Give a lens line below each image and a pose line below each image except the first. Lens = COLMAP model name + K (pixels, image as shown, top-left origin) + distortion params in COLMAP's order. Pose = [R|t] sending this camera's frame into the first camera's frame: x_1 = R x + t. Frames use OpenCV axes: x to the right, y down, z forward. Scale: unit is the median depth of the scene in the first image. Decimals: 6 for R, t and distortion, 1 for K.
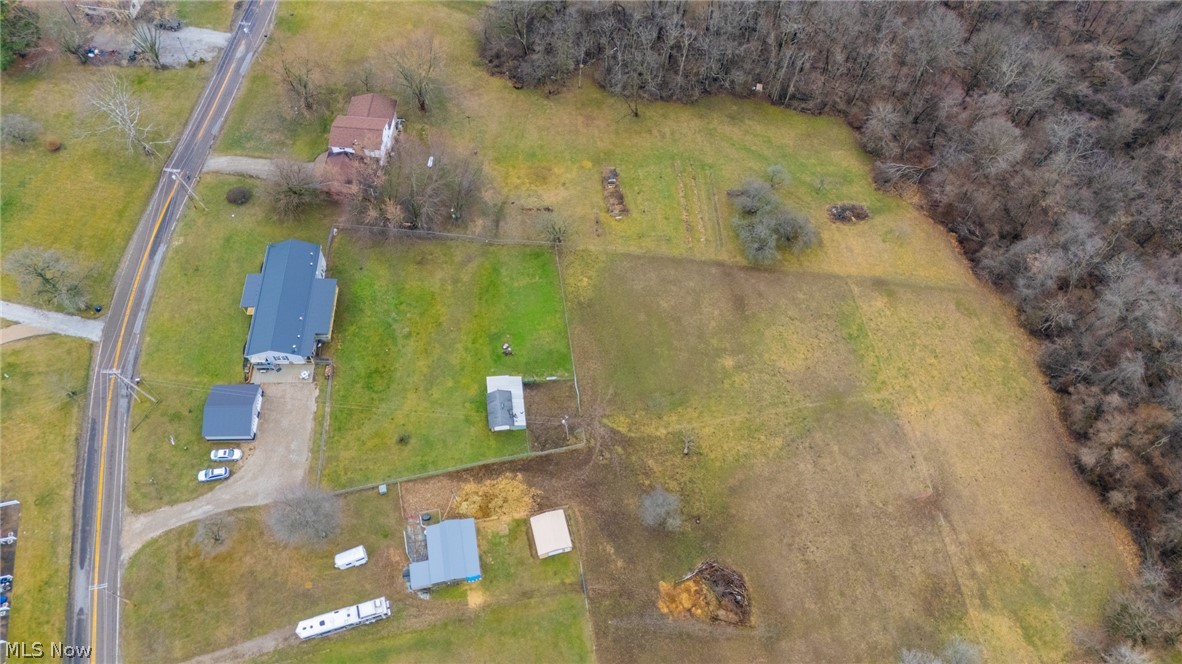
lens RADIAL K [[877.5, 0, 592.9], [0, 877.5, 326.3], [0, 0, 1]] dist [0.086350, -0.080322]
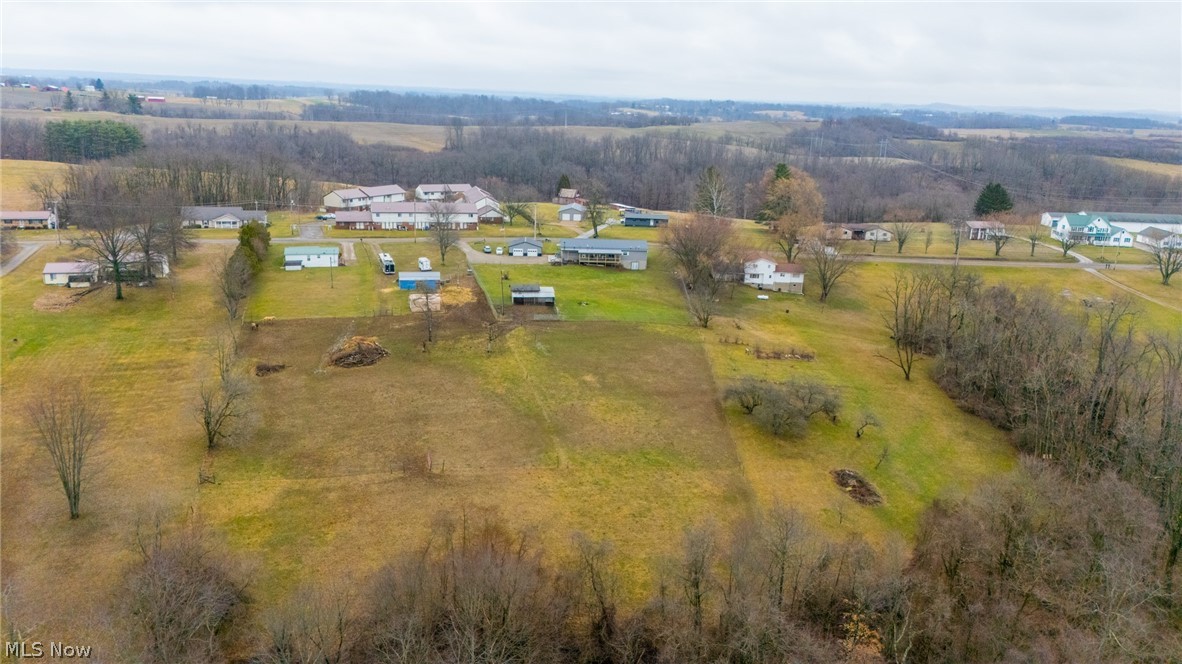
lens RADIAL K [[877.5, 0, 596.7], [0, 877.5, 332.4], [0, 0, 1]] dist [0.086350, -0.080322]
pose [[0.042495, 0.256791, -0.965532, 1.162717], [-0.874521, 0.476874, 0.088339, -0.082701], [0.483122, 0.840624, 0.244834, 0.770298]]
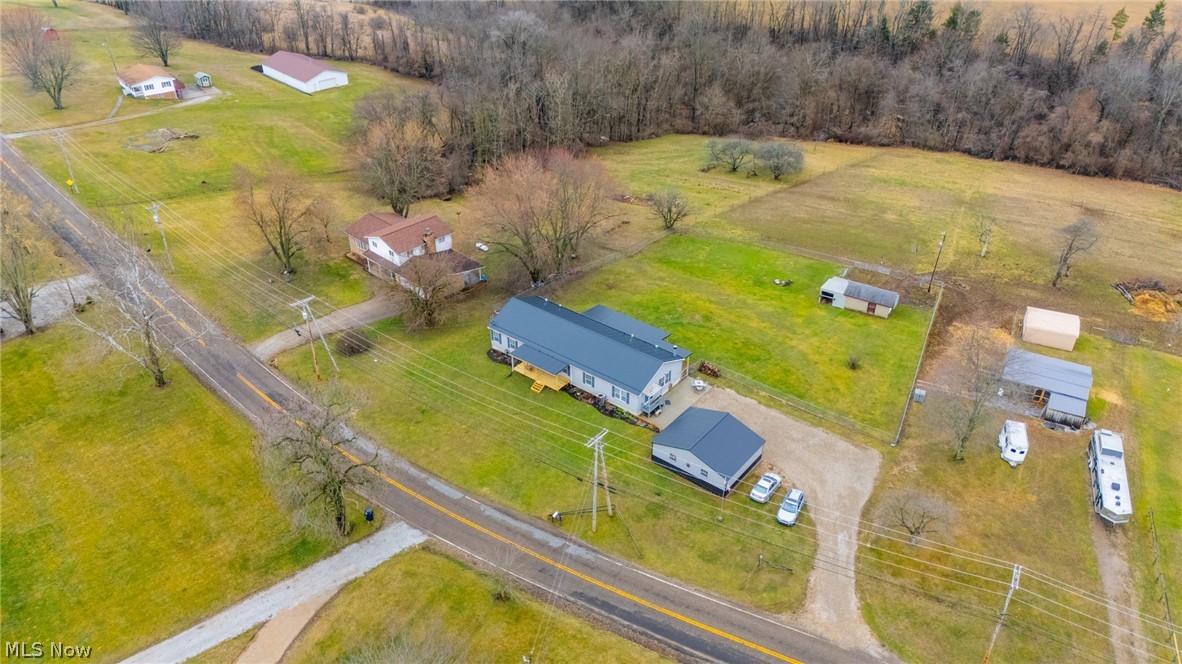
lens RADIAL K [[877.5, 0, 594.8], [0, 877.5, 308.3], [0, 0, 1]] dist [0.086350, -0.080322]
pose [[0.630883, -0.410978, 0.658091, -0.799144], [0.668130, 0.718977, -0.191506, 0.088273], [-0.394448, 0.560508, 0.728177, 0.500091]]
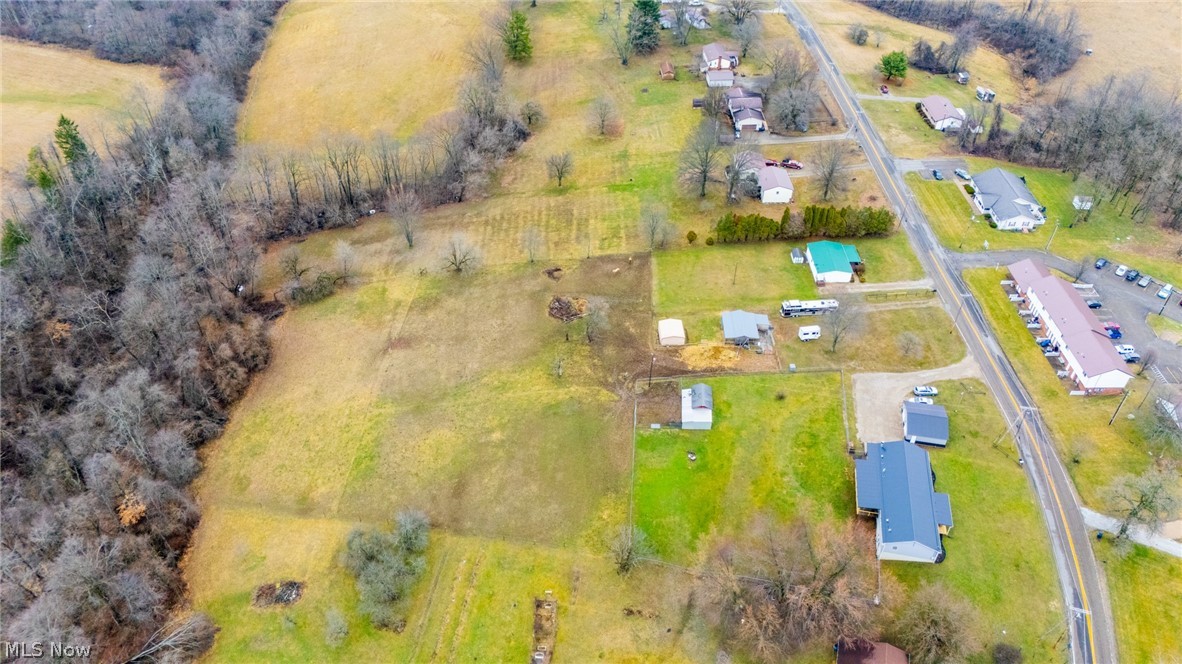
lens RADIAL K [[877.5, 0, 589.1], [0, 877.5, 326.2], [0, 0, 1]] dist [0.086350, -0.080322]
pose [[-0.977333, -0.151331, 0.148053, -0.115956], [0.170986, -0.151856, 0.973501, -1.088020], [-0.124838, 0.976749, 0.174290, 0.695192]]
